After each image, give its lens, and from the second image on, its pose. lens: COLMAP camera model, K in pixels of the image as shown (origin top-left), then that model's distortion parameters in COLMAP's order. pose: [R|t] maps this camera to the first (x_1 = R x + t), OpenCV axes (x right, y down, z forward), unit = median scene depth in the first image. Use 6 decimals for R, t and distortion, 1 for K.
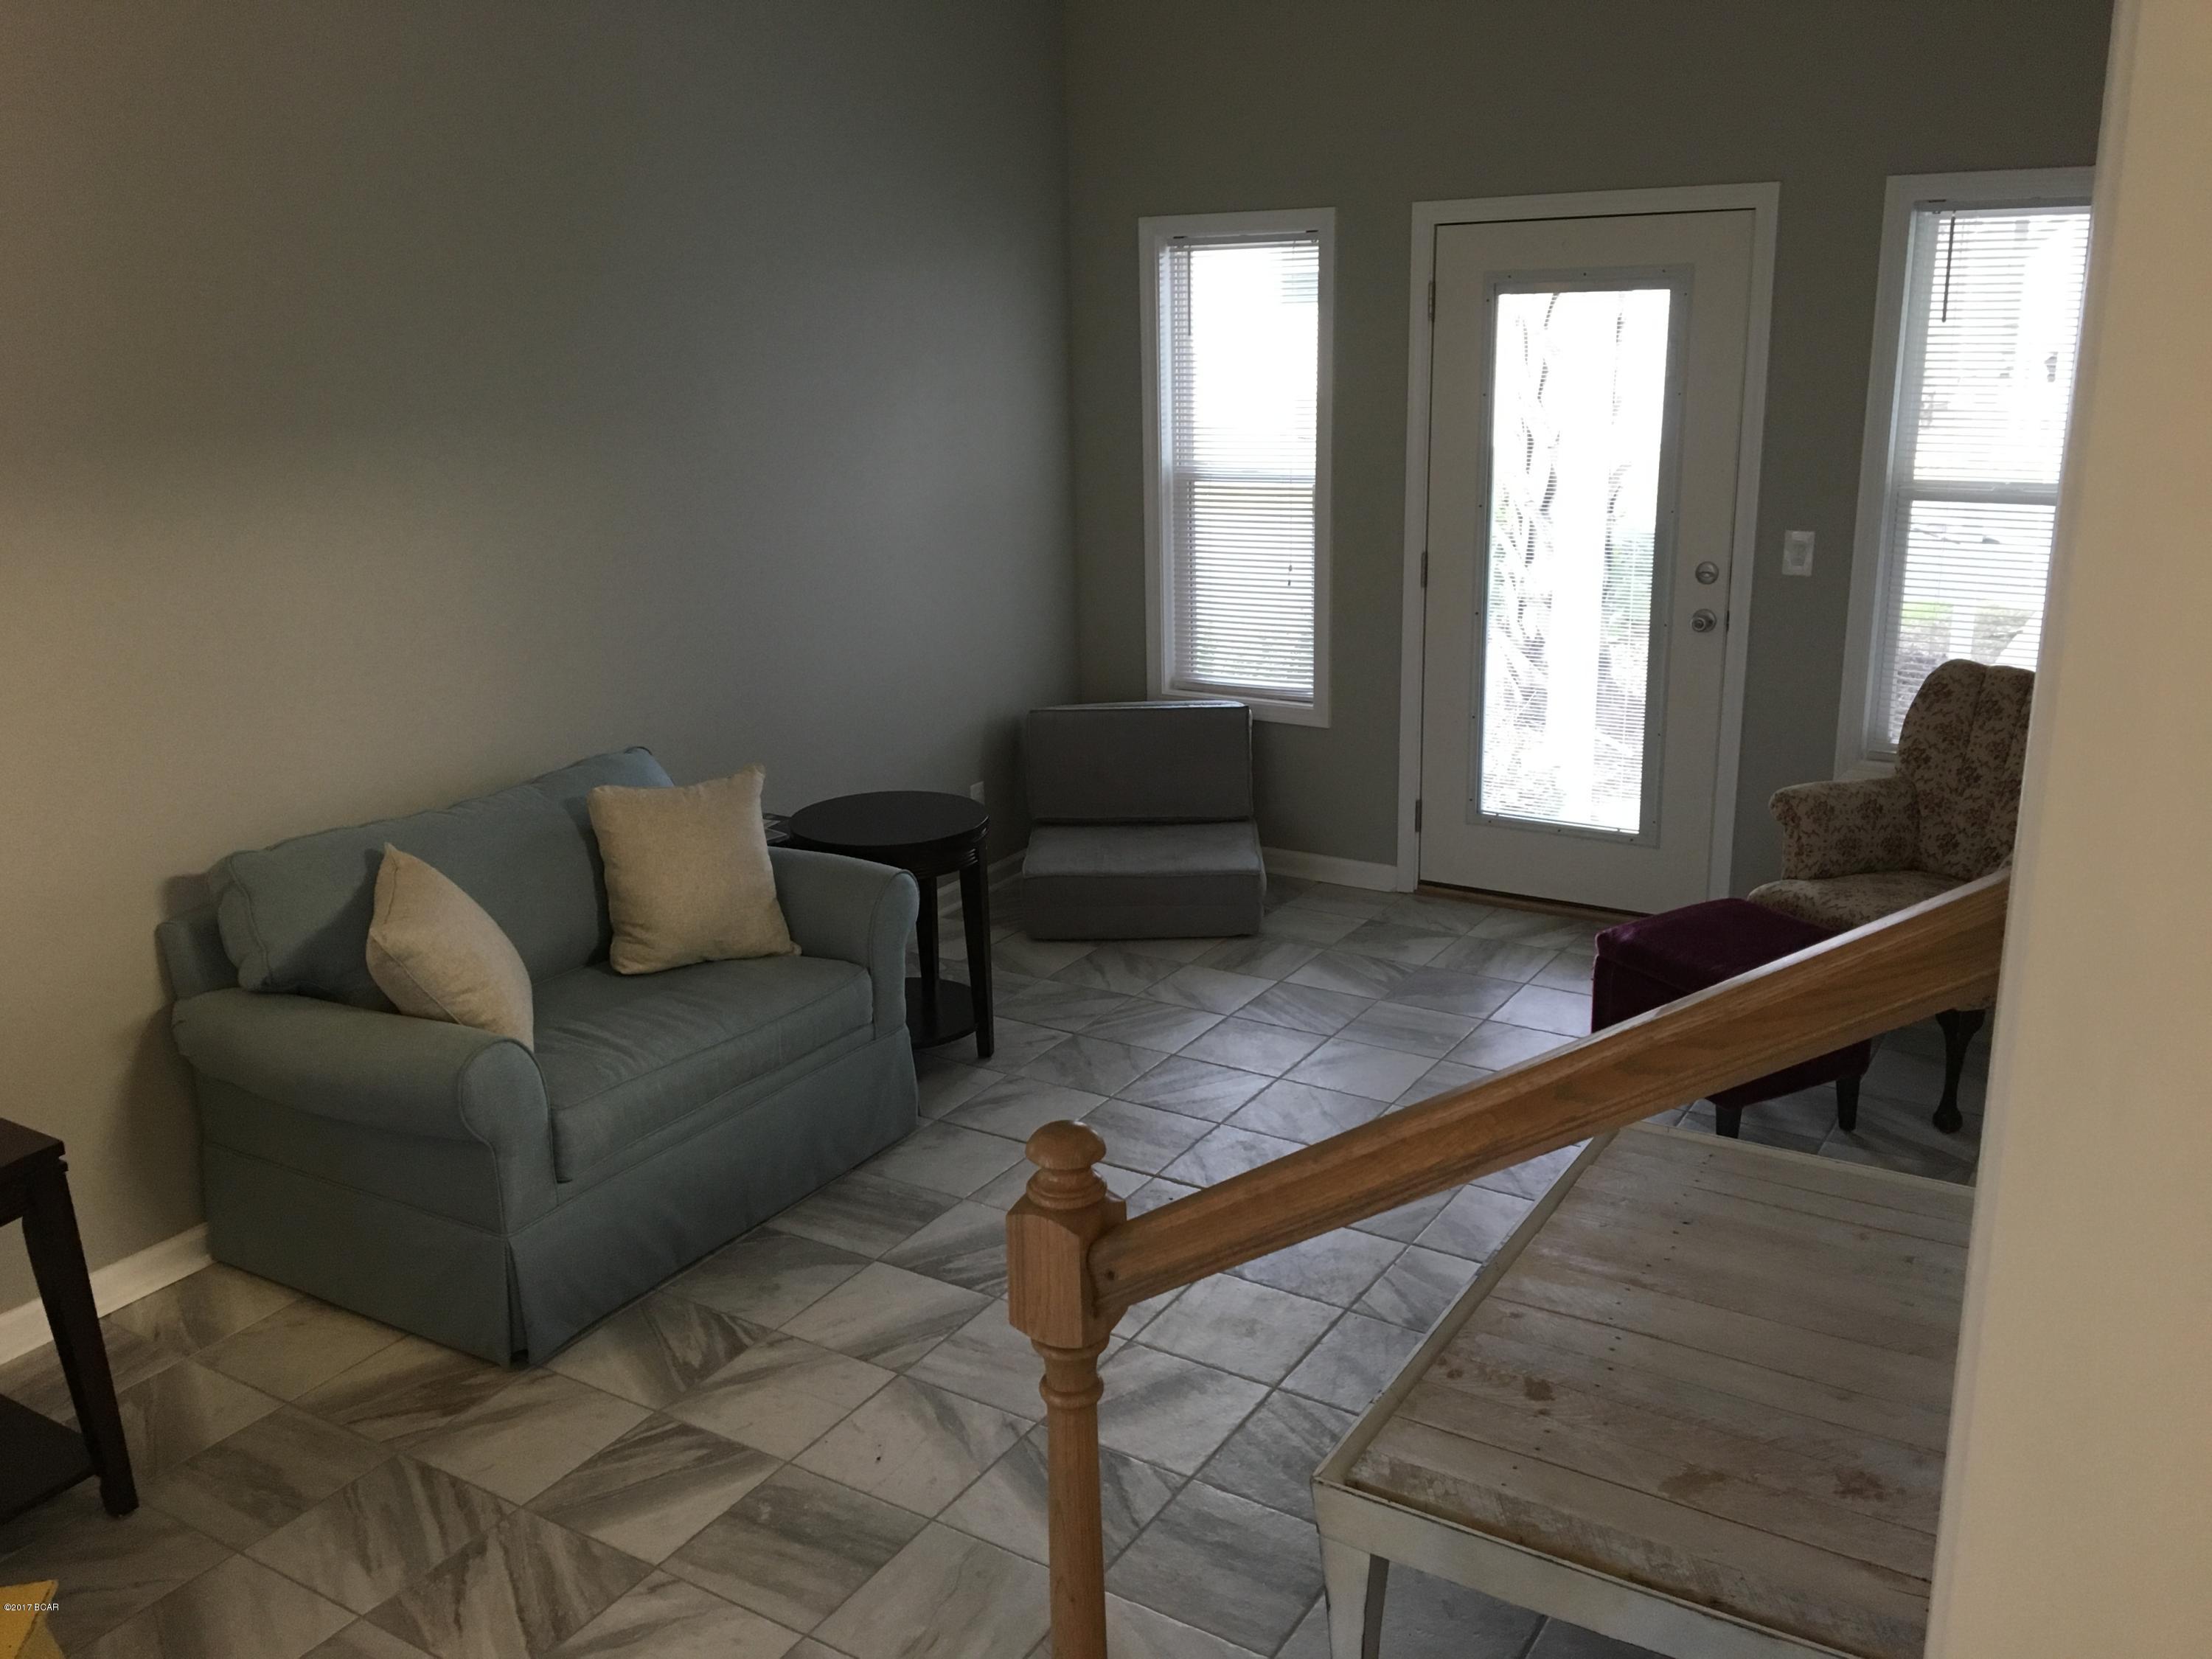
lens RADIAL K [[1838.1, 0, 1104.2], [0, 1838.1, 812.9], [0, 0, 1]] dist [0.090308, -0.139410]
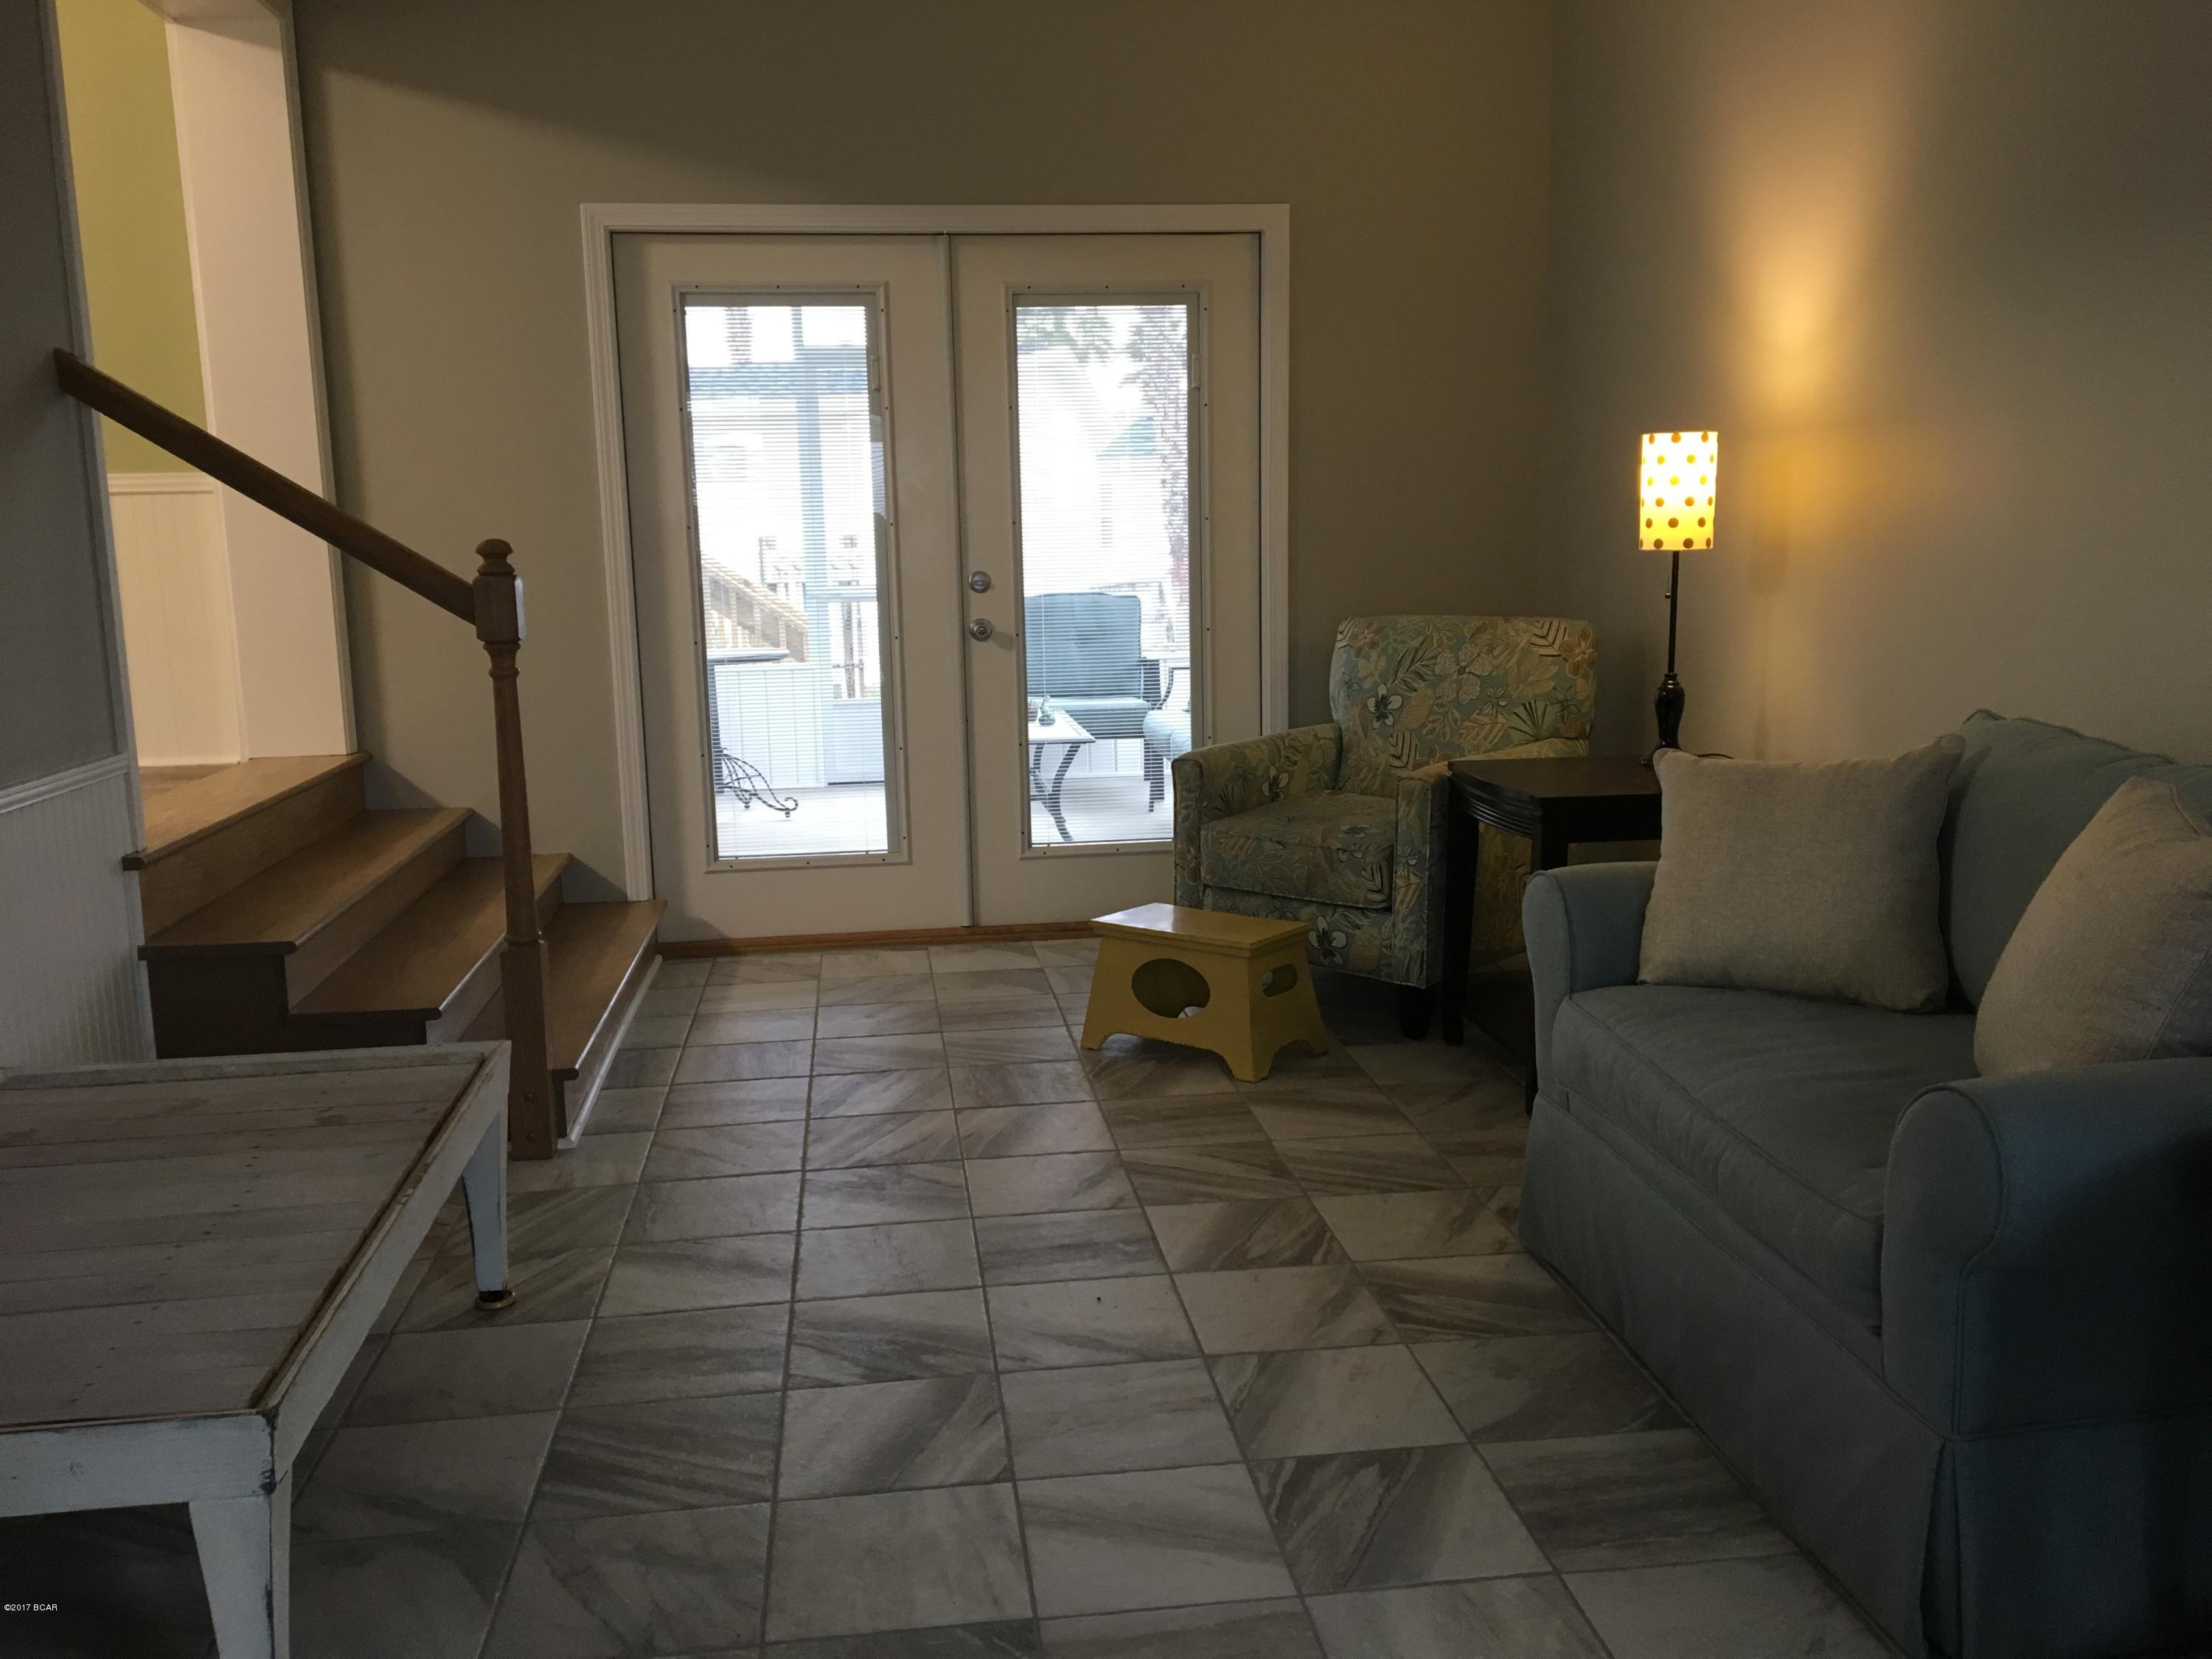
lens RADIAL K [[1838.1, 0, 1104.2], [0, 1838.1, 812.9], [0, 0, 1]] dist [0.090308, -0.139410]
pose [[-0.773280, 0.139915, -0.618435, 0.402969], [-0.129530, 0.919923, 0.370085, -0.215782], [0.620693, 0.366285, -0.693235, 1.494706]]
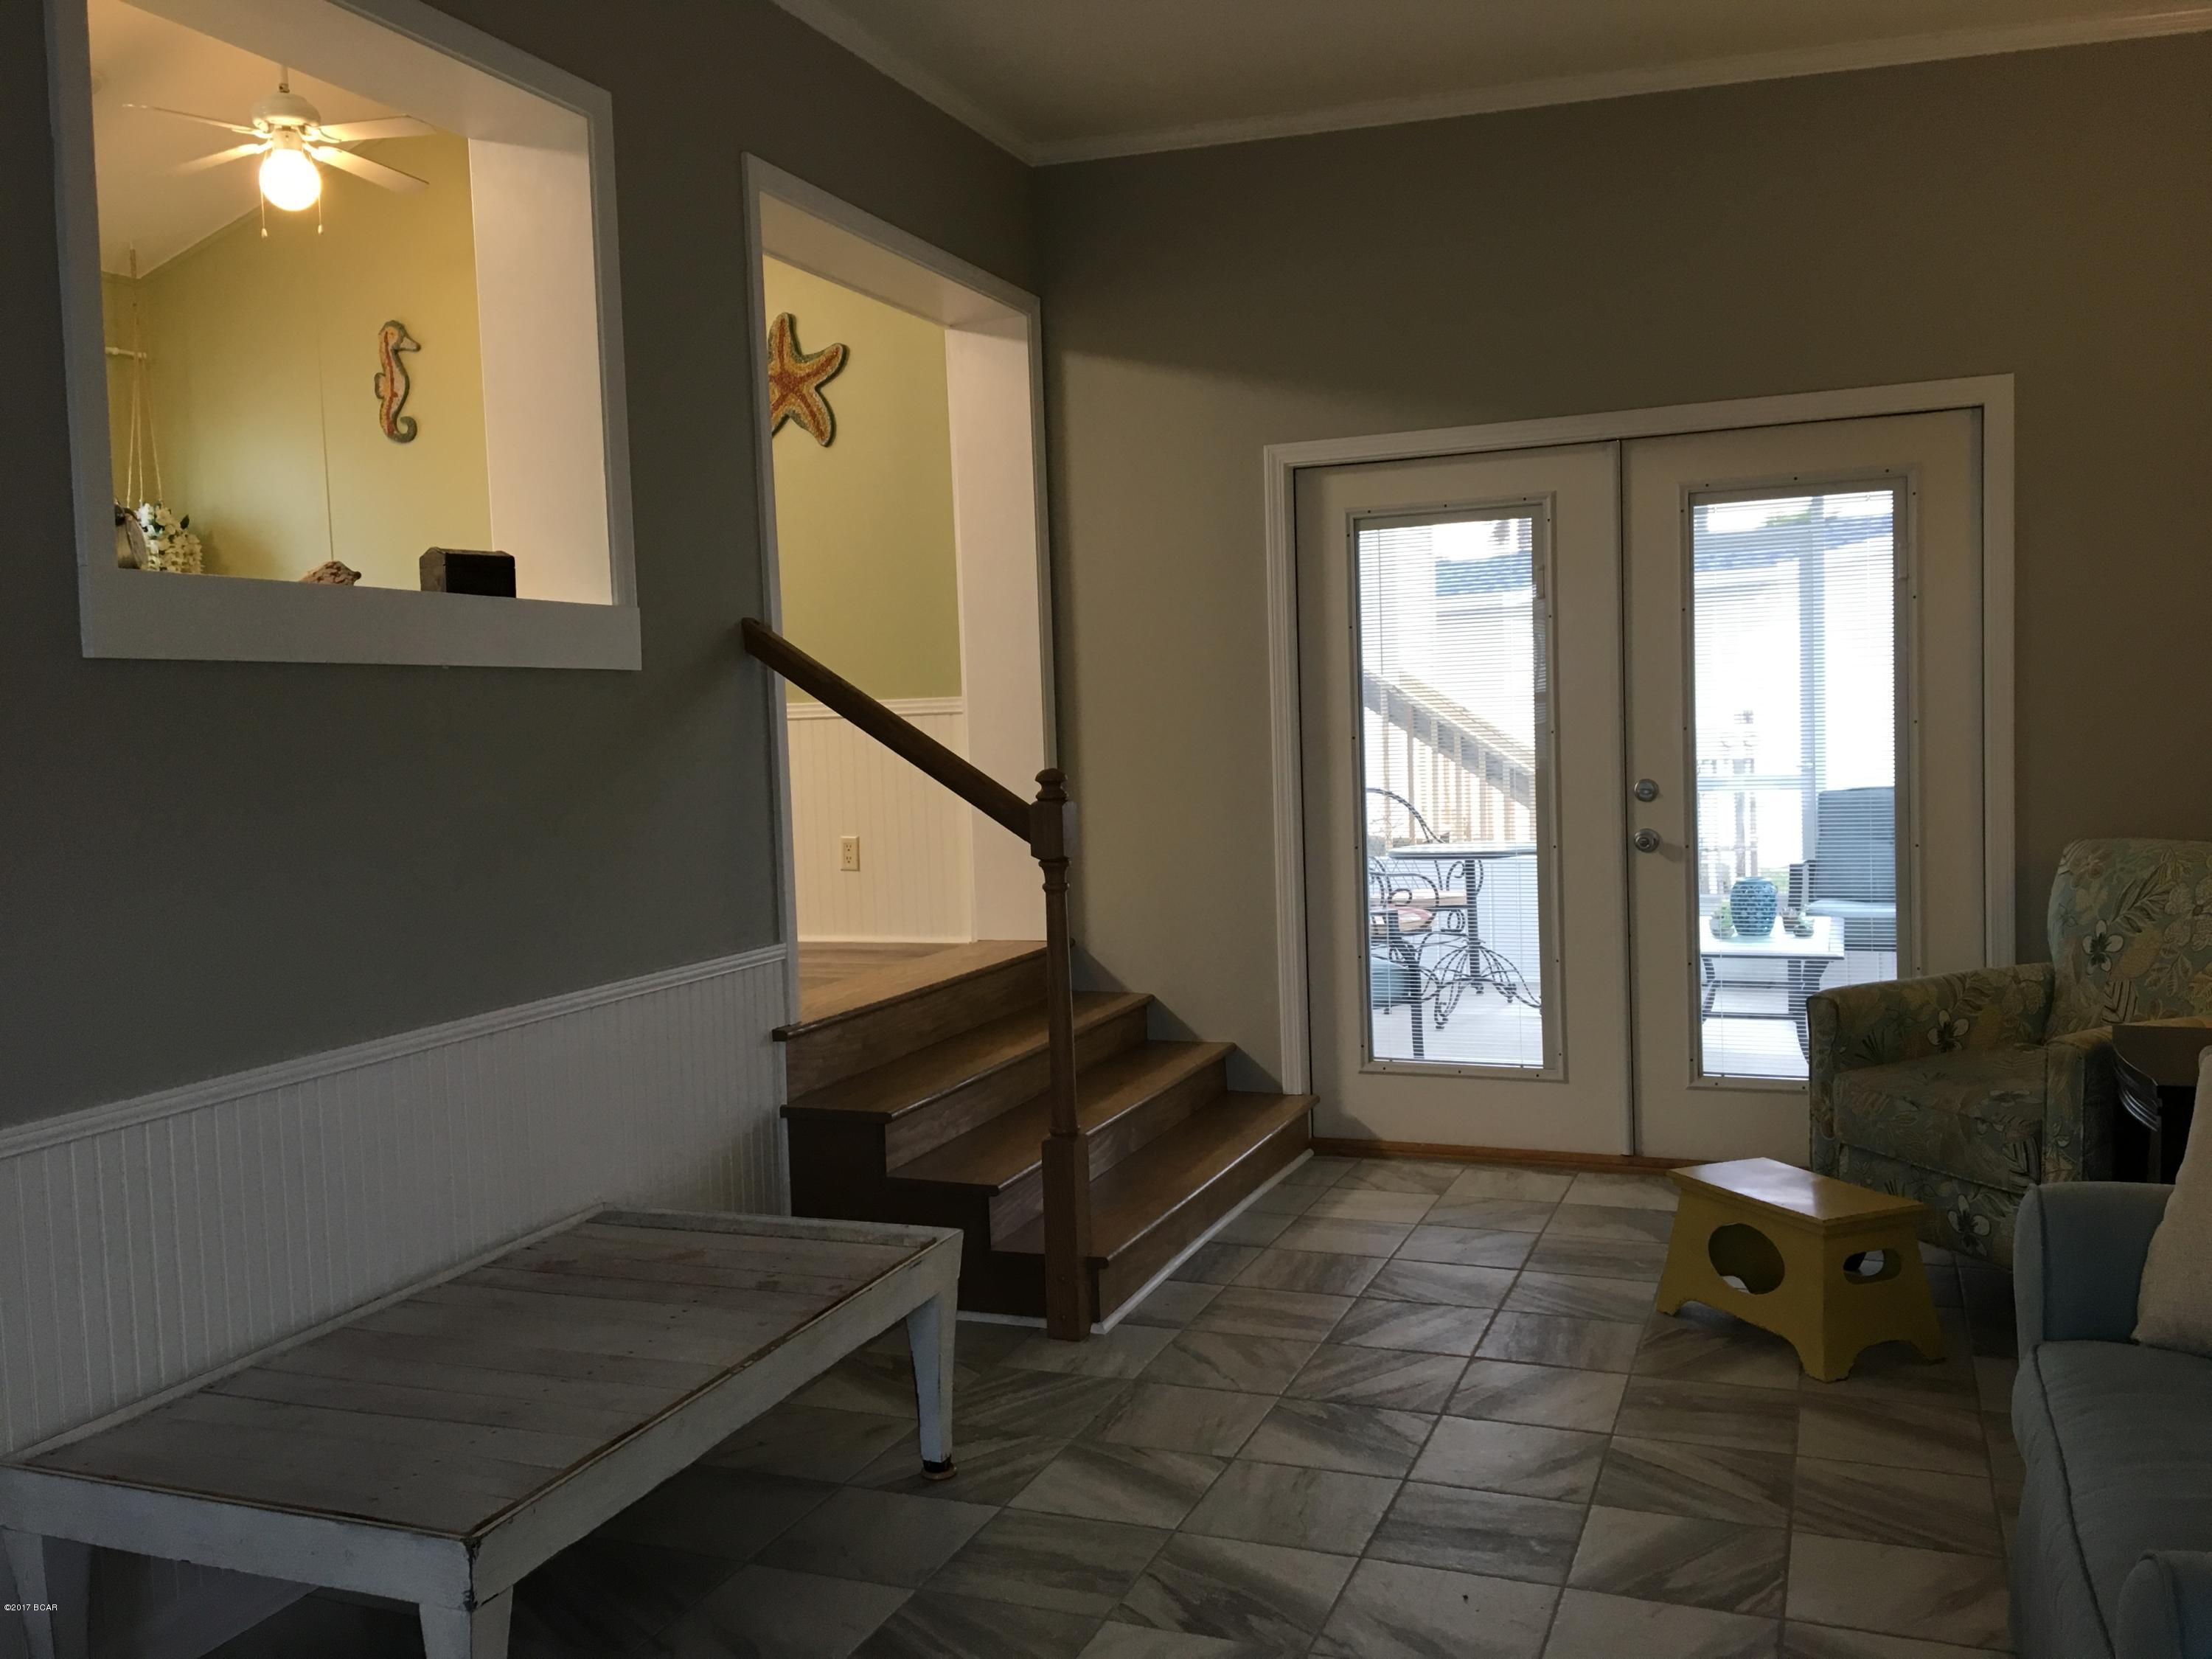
lens RADIAL K [[1838.1, 0, 1104.2], [0, 1838.1, 812.9], [0, 0, 1]] dist [0.090308, -0.139410]
pose [[-0.982561, 0.067529, -0.173243, 0.164248], [0.009480, 0.948702, 0.316029, -0.266807], [0.185697, 0.308876, -0.932798, 1.598743]]
